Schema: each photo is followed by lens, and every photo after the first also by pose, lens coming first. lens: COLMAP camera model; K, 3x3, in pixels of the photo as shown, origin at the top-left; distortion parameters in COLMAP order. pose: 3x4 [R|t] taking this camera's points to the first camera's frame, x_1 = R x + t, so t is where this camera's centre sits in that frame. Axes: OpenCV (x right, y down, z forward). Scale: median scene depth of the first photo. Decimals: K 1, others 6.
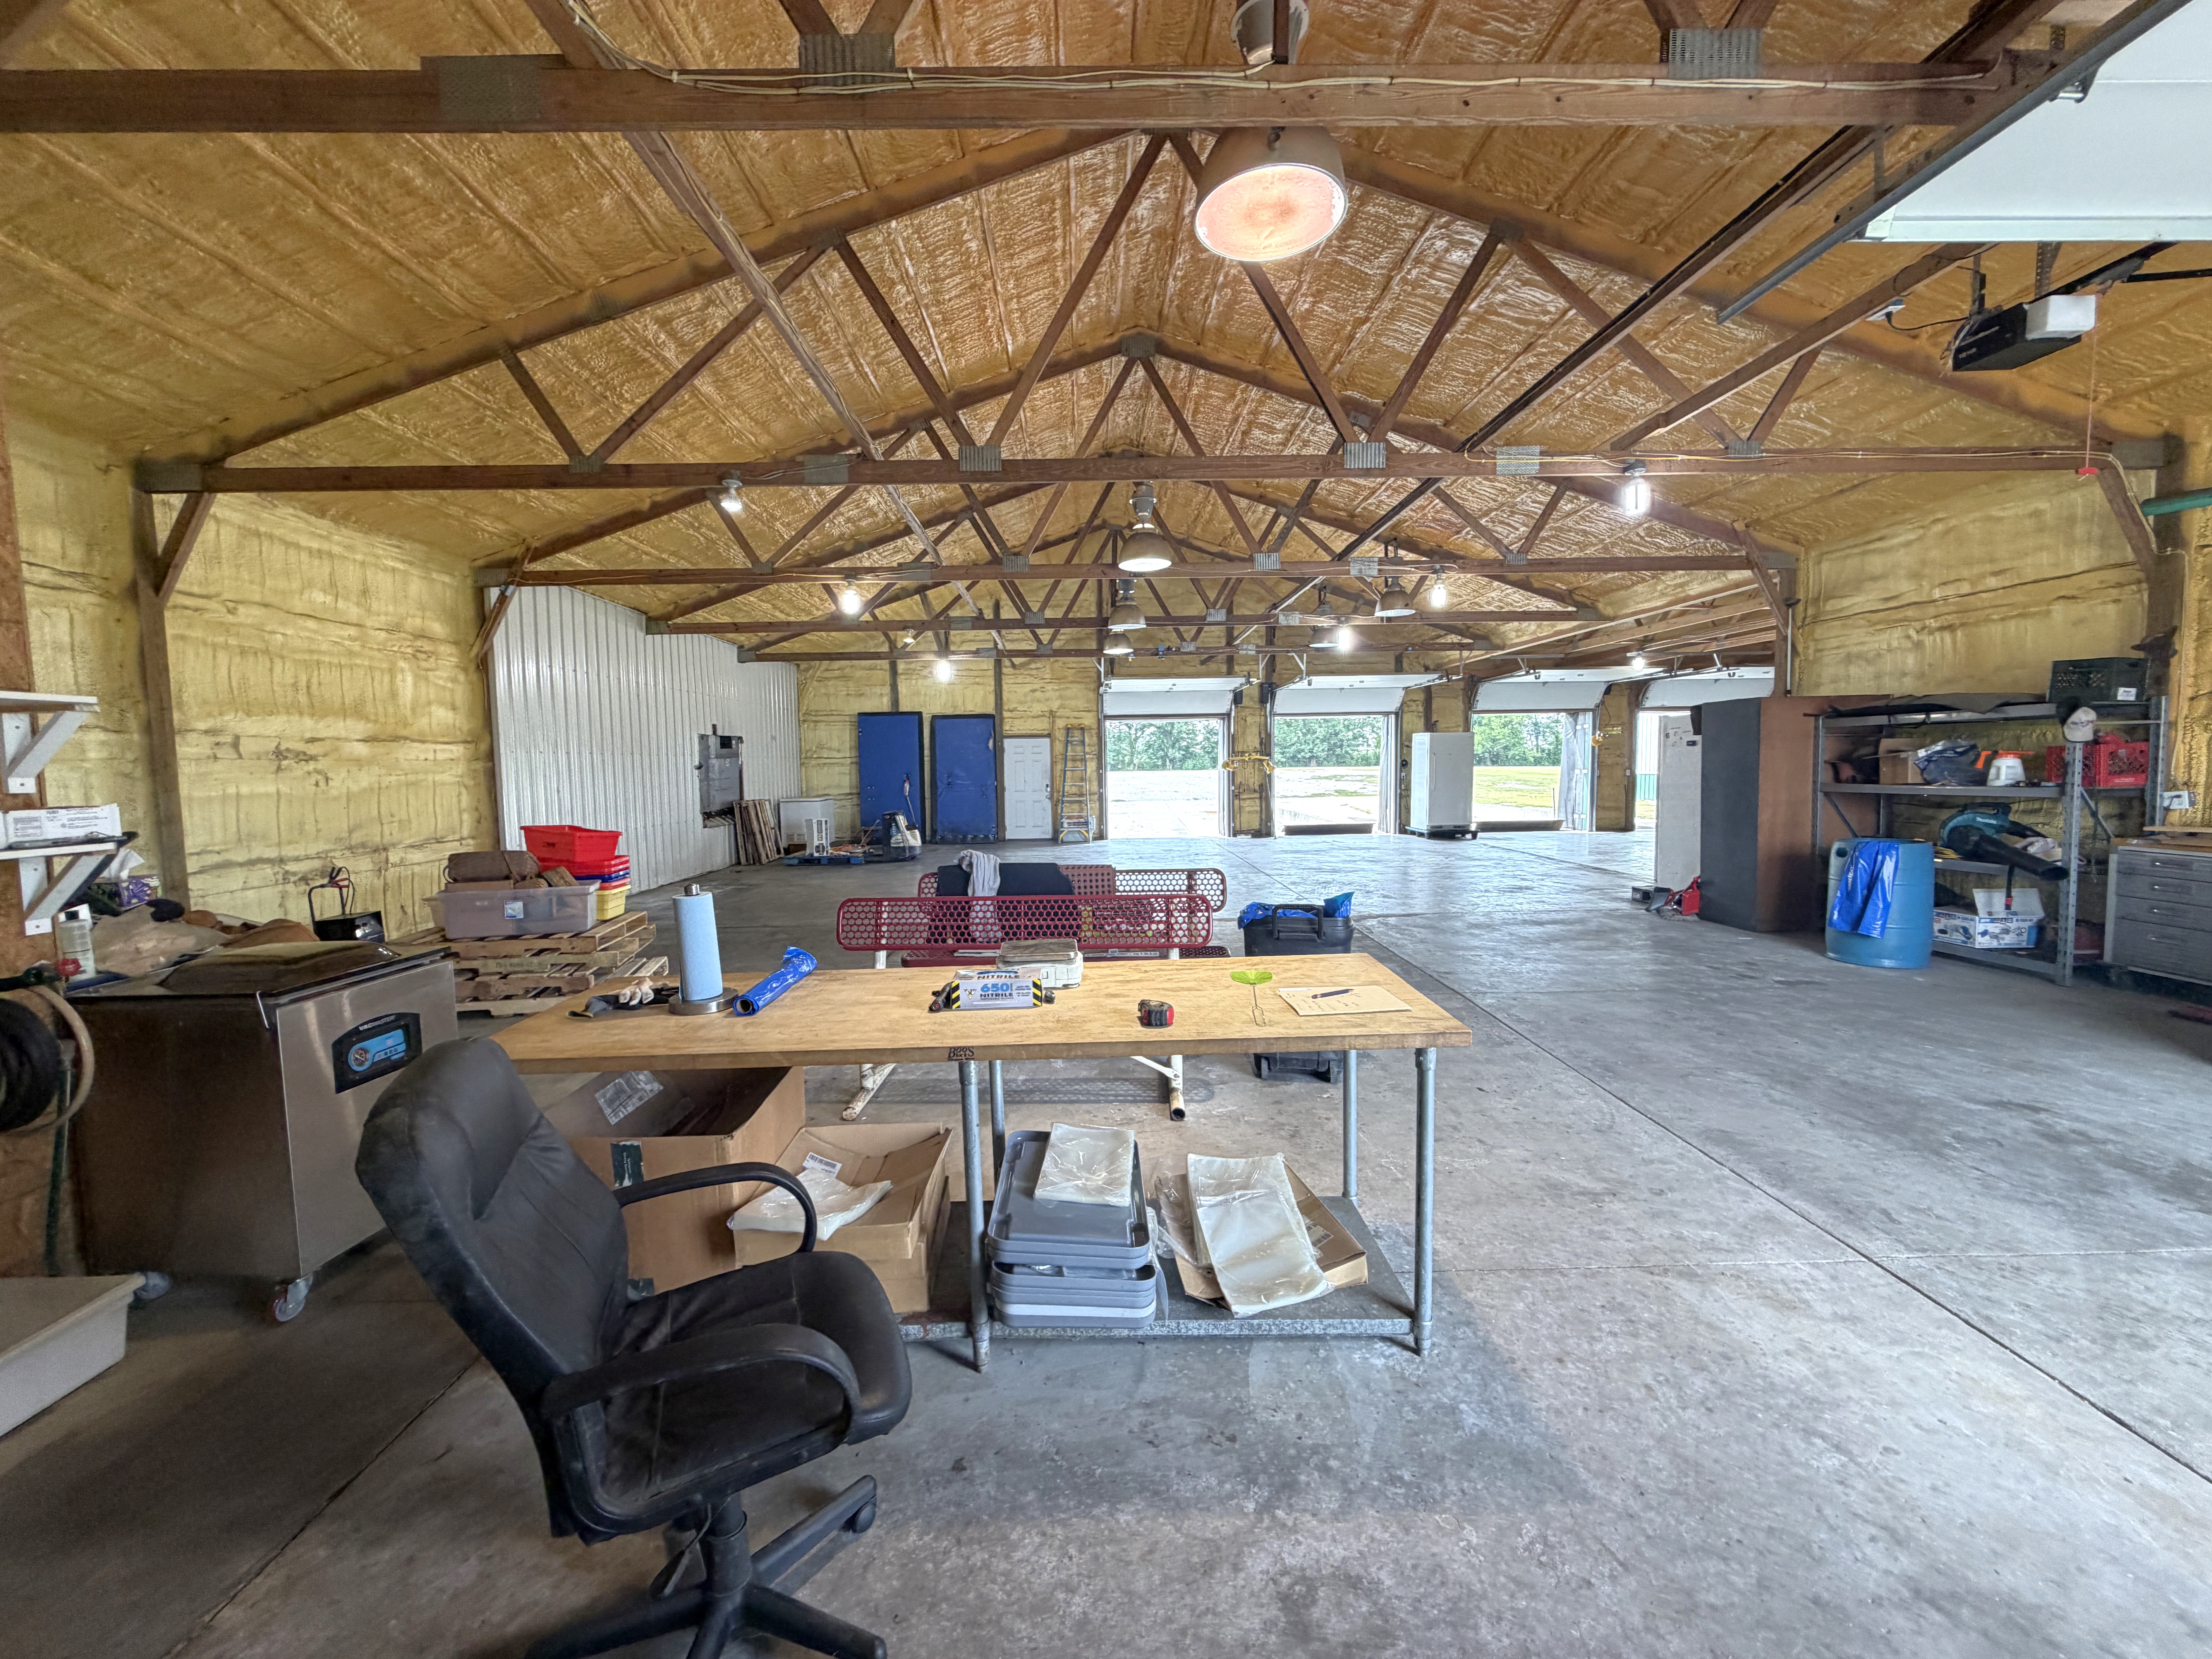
lens RADIAL K [[877.1, 0, 1097.4], [0, 877.1, 829.7], [0, 0, 1]] dist [-0.001035, 0.000533]
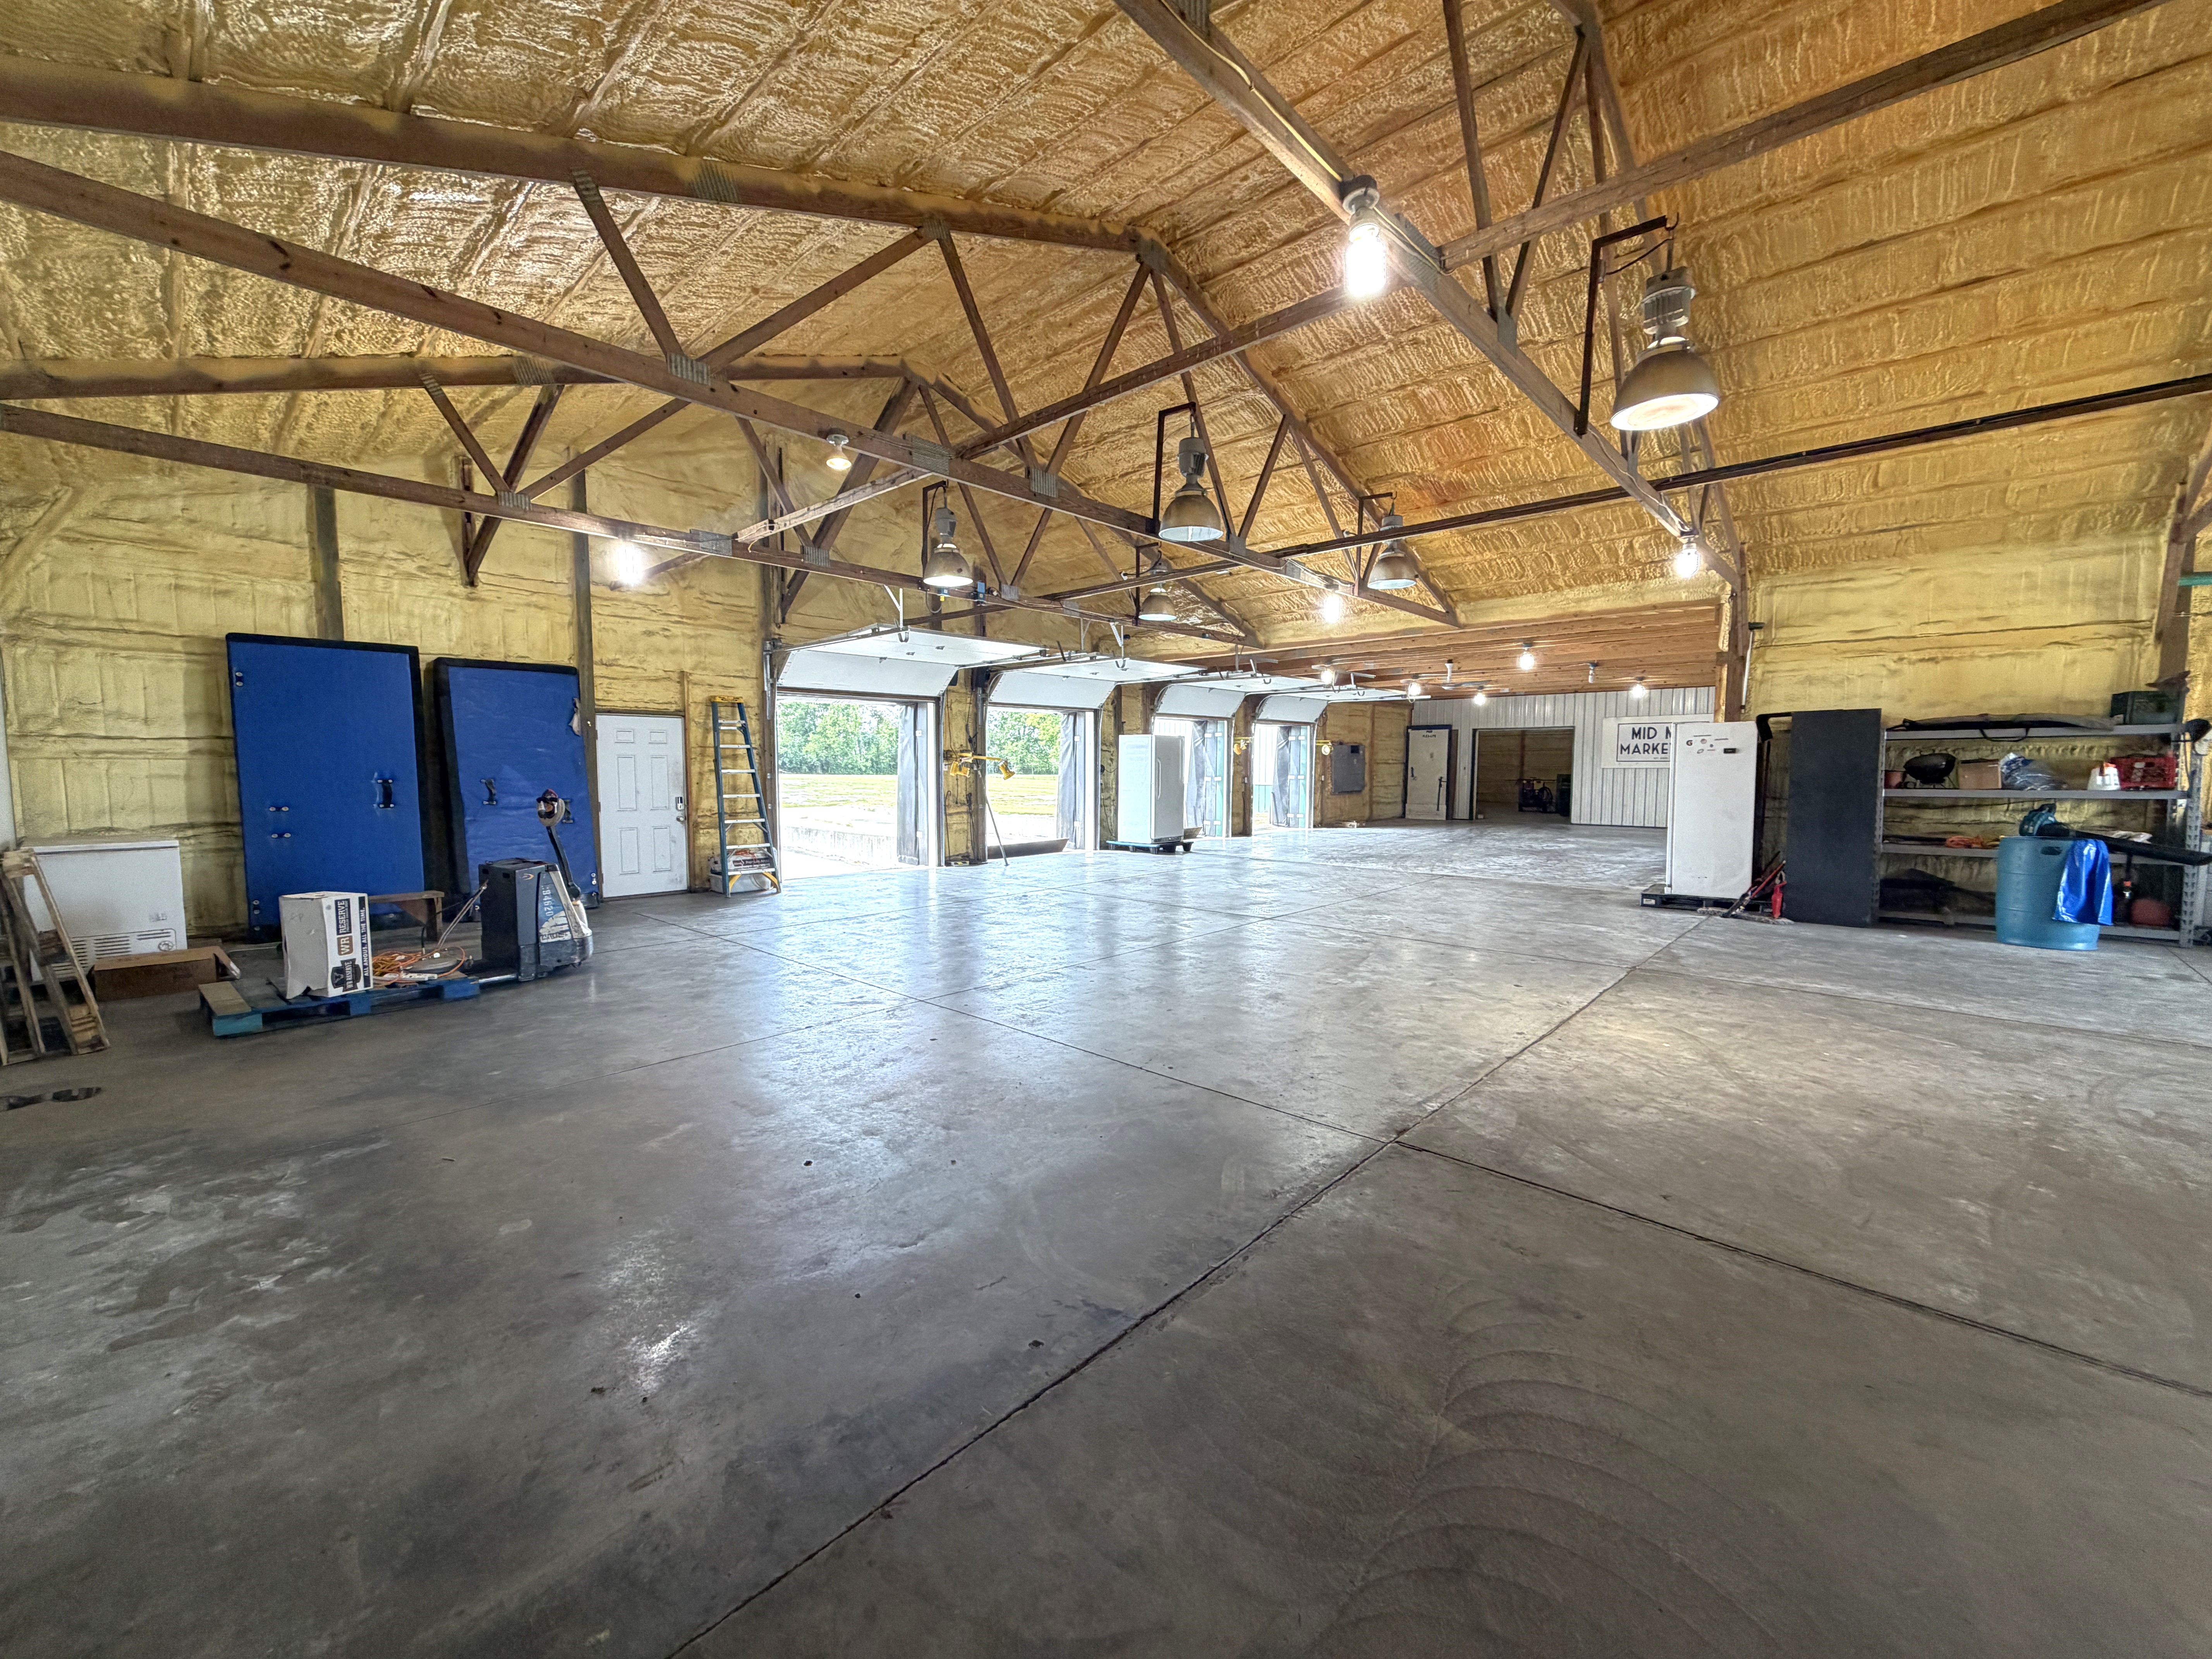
lens RADIAL K [[877.1, 0, 1099.3], [0, 877.1, 828.0], [0, 0, 1]] dist [-0.001035, 0.000533]
pose [[0.693076, -0.036151, 0.719957, -0.690584], [0.044077, 0.998998, 0.007731, -0.056726], [-0.719516, 0.026375, 0.693975, 0.966642]]
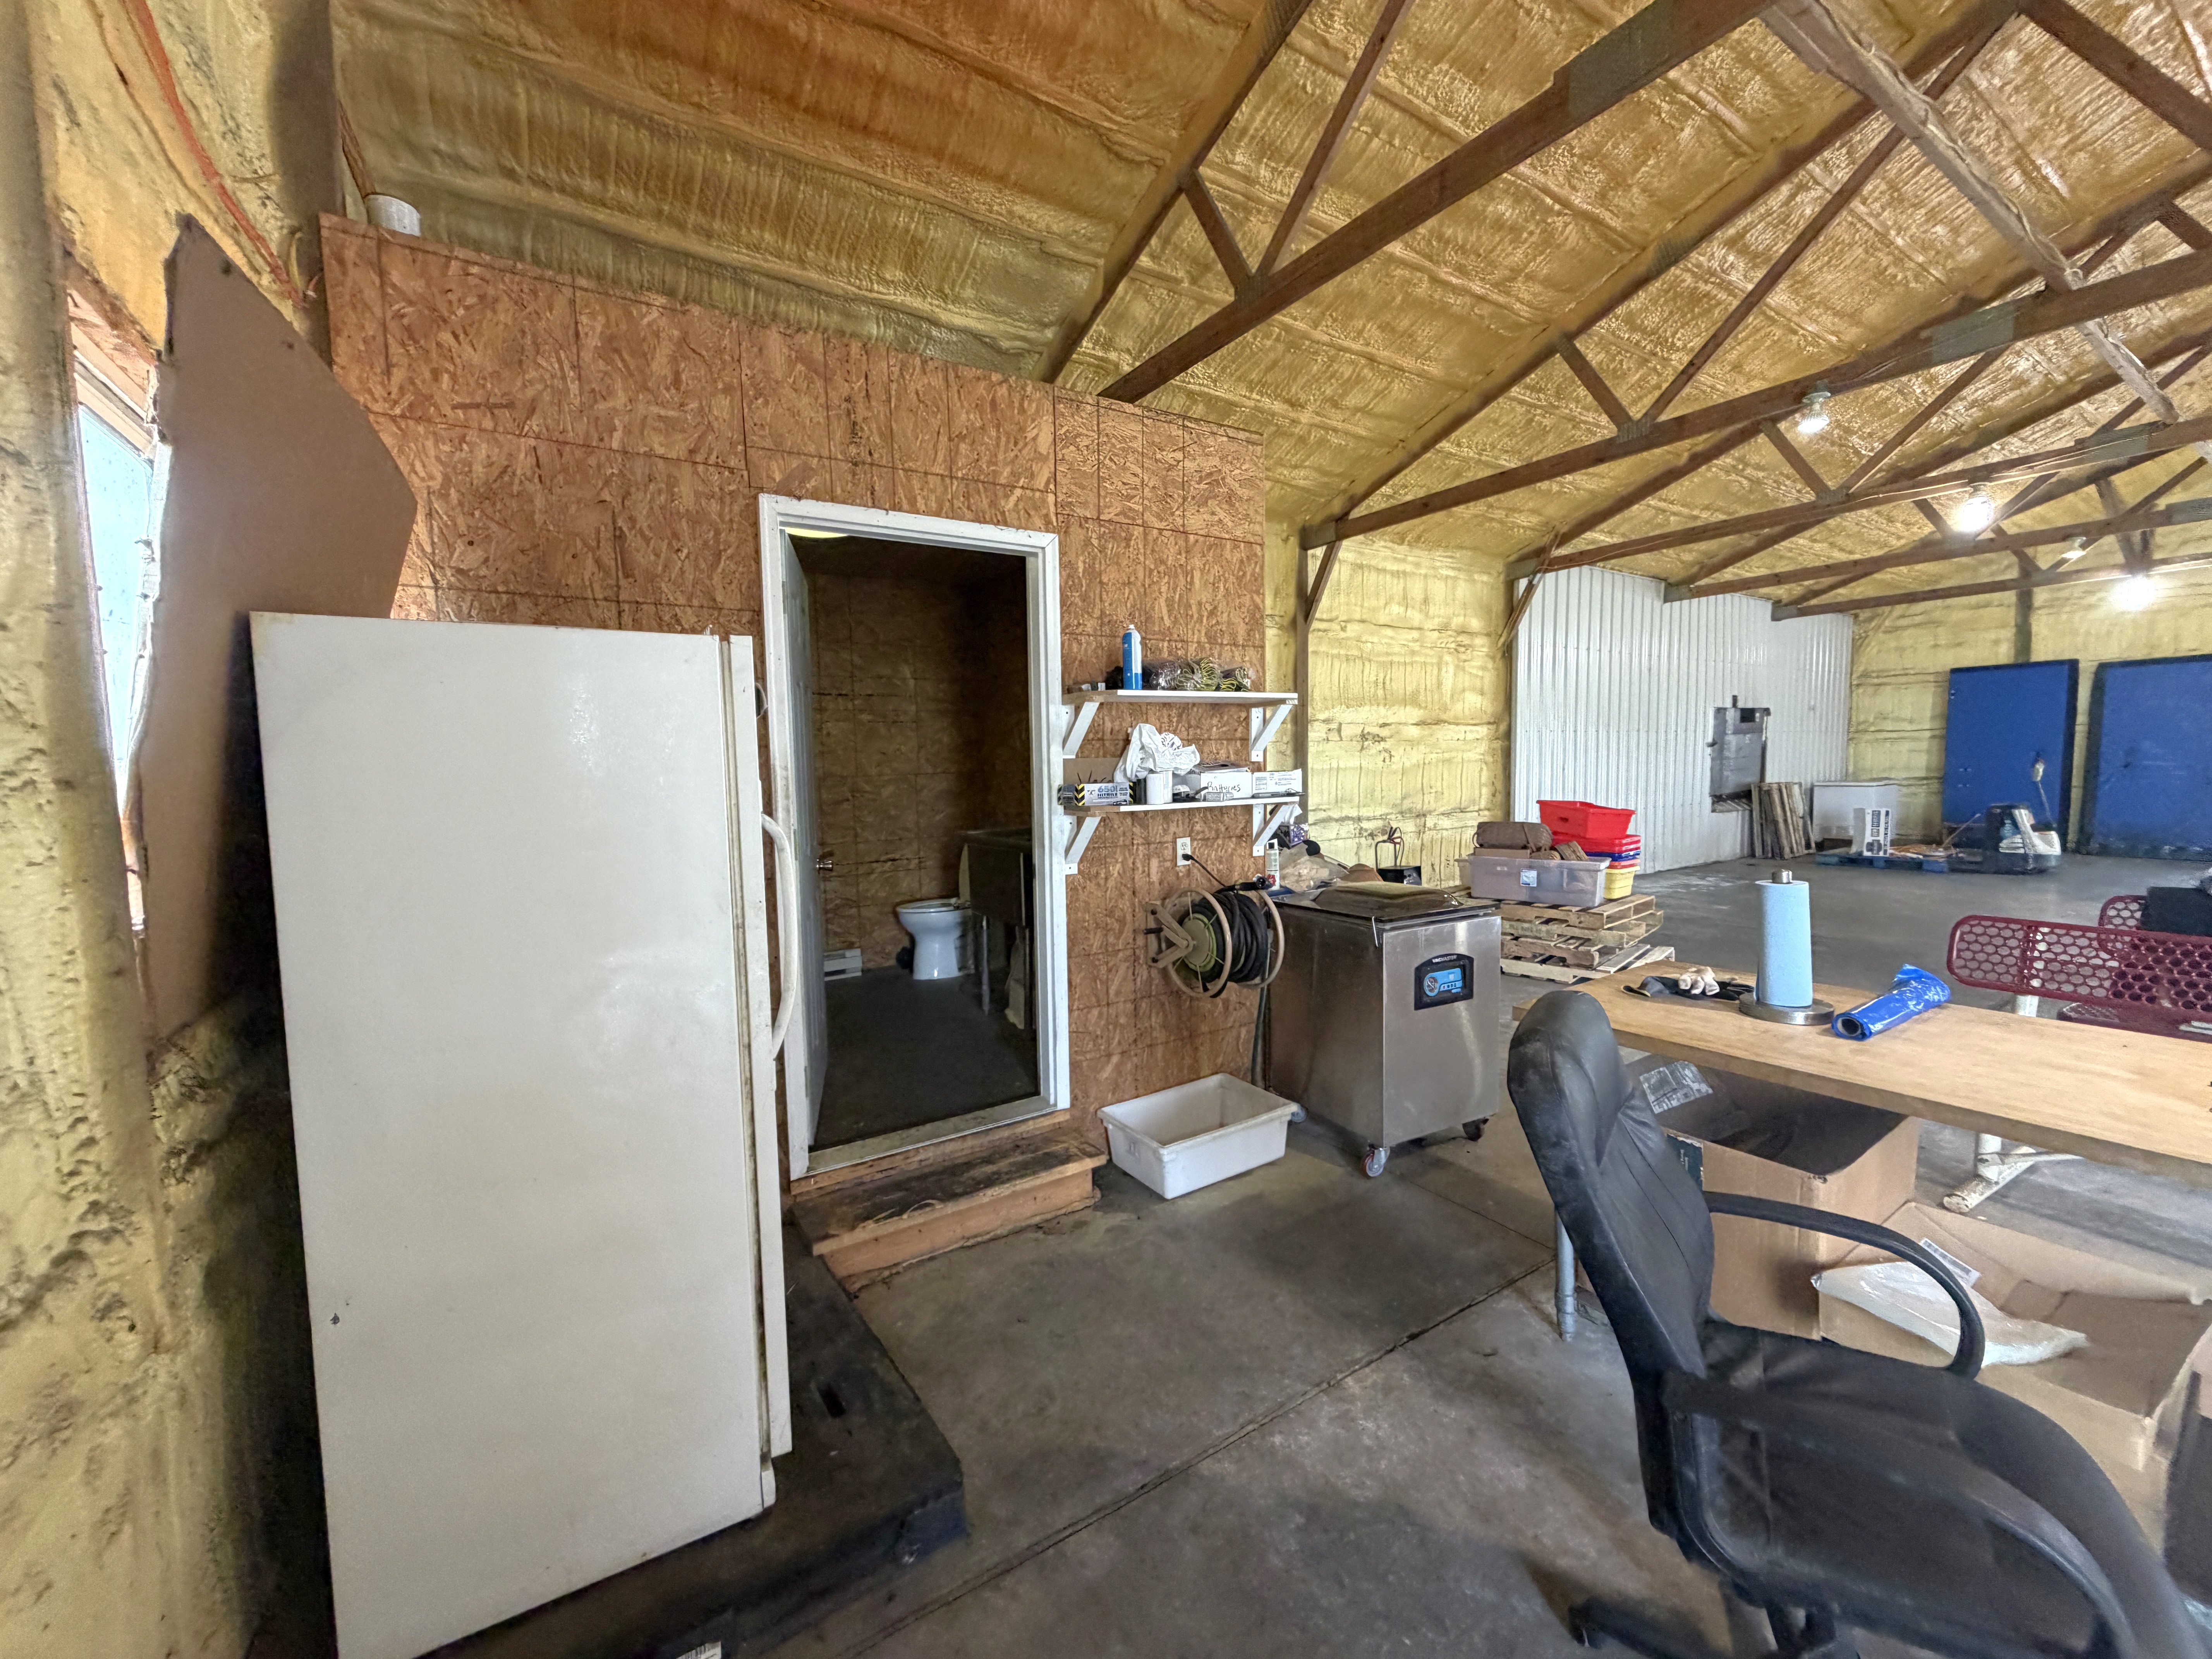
lens RADIAL K [[877.1, 0, 1099.0], [0, 877.1, 828.9], [0, 0, 1]] dist [-0.001035, 0.000533]
pose [[0.524953, 0.068375, -0.848381, -0.030439], [-0.050448, 0.997515, 0.049179, 0.004671], [0.849635, 0.016982, 0.527098, -0.006369]]
